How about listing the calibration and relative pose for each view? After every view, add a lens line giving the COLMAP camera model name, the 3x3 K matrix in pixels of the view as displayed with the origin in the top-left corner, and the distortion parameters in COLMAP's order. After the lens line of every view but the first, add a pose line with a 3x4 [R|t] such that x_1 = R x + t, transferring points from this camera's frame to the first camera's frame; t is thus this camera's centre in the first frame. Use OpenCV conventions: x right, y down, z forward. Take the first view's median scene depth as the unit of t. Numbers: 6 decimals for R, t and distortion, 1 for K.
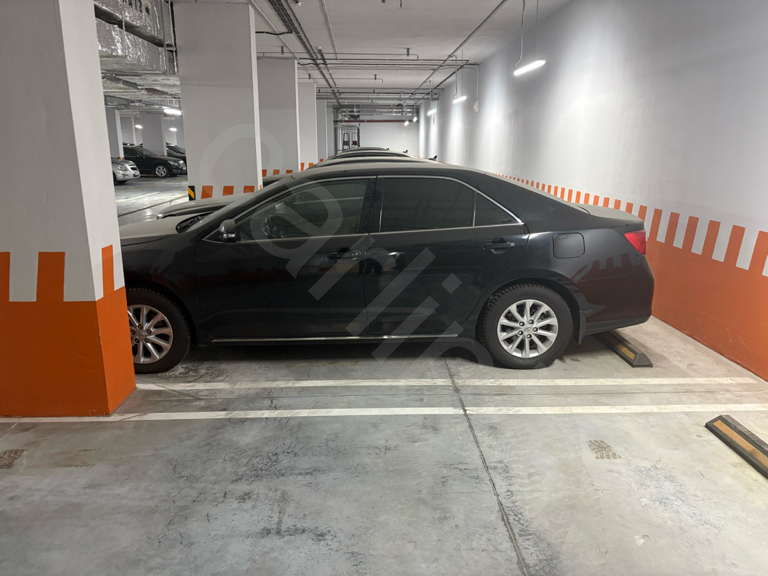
lens RADIAL K [[584.9, 0, 384.0], [0, 584.9, 288.0], [0, 0, 1]] dist [-0.002674, -0.002308]
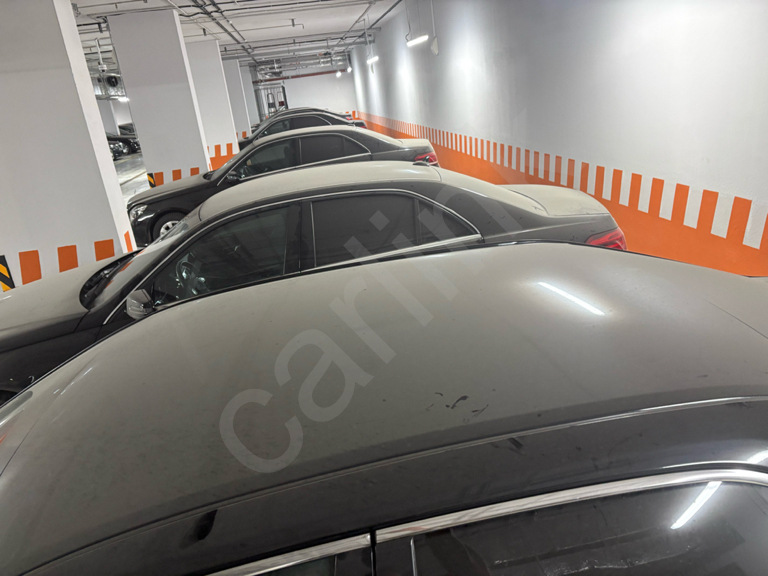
lens RADIAL K [[584.9, 0, 384.0], [0, 584.9, 288.0], [0, 0, 1]] dist [-0.002674, -0.002308]
pose [[0.986479, -0.148335, 0.069688, -0.001782], [0.141759, 0.985675, 0.091378, -0.049868], [-0.082245, -0.080263, 0.993375, 0.141556]]
